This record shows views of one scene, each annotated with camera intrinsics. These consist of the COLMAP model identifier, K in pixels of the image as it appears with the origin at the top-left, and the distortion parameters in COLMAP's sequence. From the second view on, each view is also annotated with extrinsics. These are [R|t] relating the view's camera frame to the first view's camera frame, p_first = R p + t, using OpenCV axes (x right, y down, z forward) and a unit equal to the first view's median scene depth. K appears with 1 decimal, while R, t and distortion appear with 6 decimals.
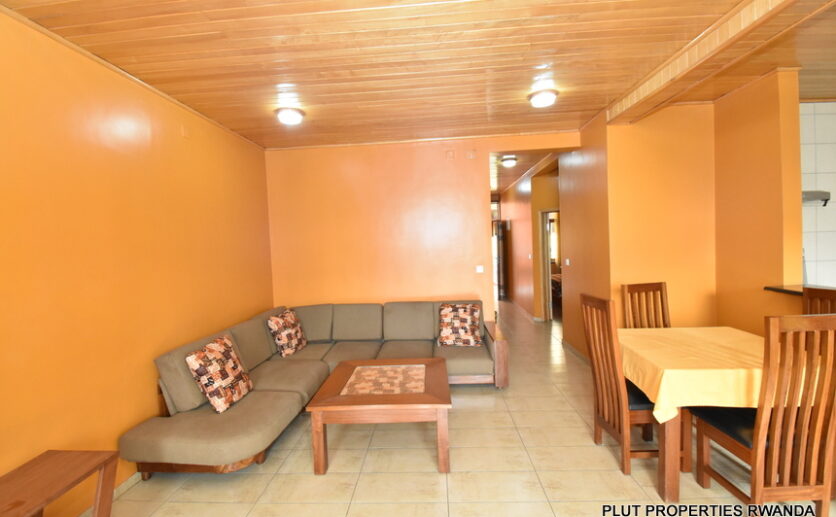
lens RADIAL K [[368.3, 0, 416.5], [0, 368.3, 259.6], [0, 0, 1]] dist [0.015960, -0.023409]
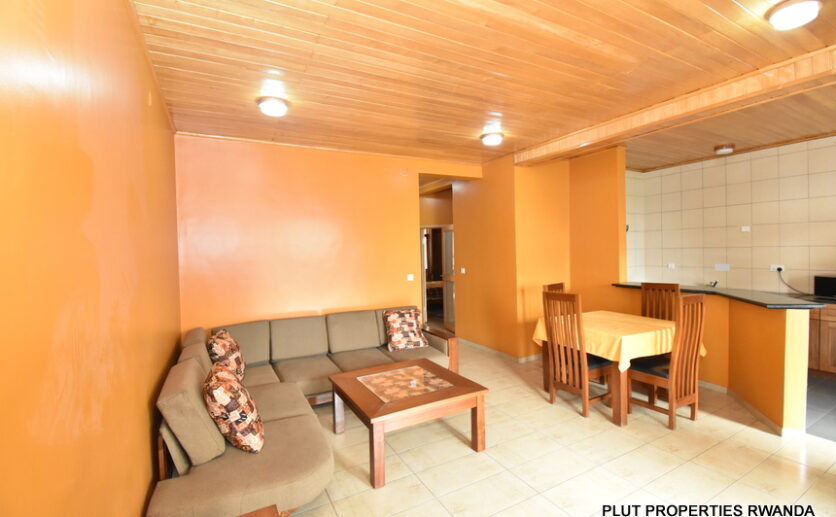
lens RADIAL K [[368.3, 0, 416.5], [0, 368.3, 259.6], [0, 0, 1]] dist [0.015960, -0.023409]
pose [[0.853180, 0.008950, 0.521539, -0.559824], [0.009940, 0.999392, -0.033411, 0.013949], [-0.521522, 0.033690, 0.852573, 0.082600]]
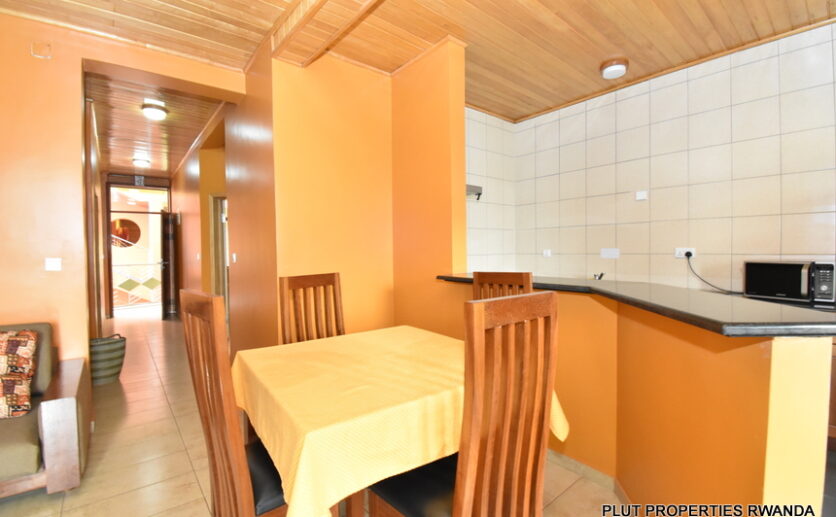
lens RADIAL K [[368.3, 0, 416.5], [0, 368.3, 259.6], [0, 0, 1]] dist [0.015960, -0.023409]
pose [[0.732192, 0.017714, 0.680868, 0.289227], [0.008277, 0.999357, -0.034901, 0.061901], [-0.681048, 0.031189, 0.731574, 0.361163]]
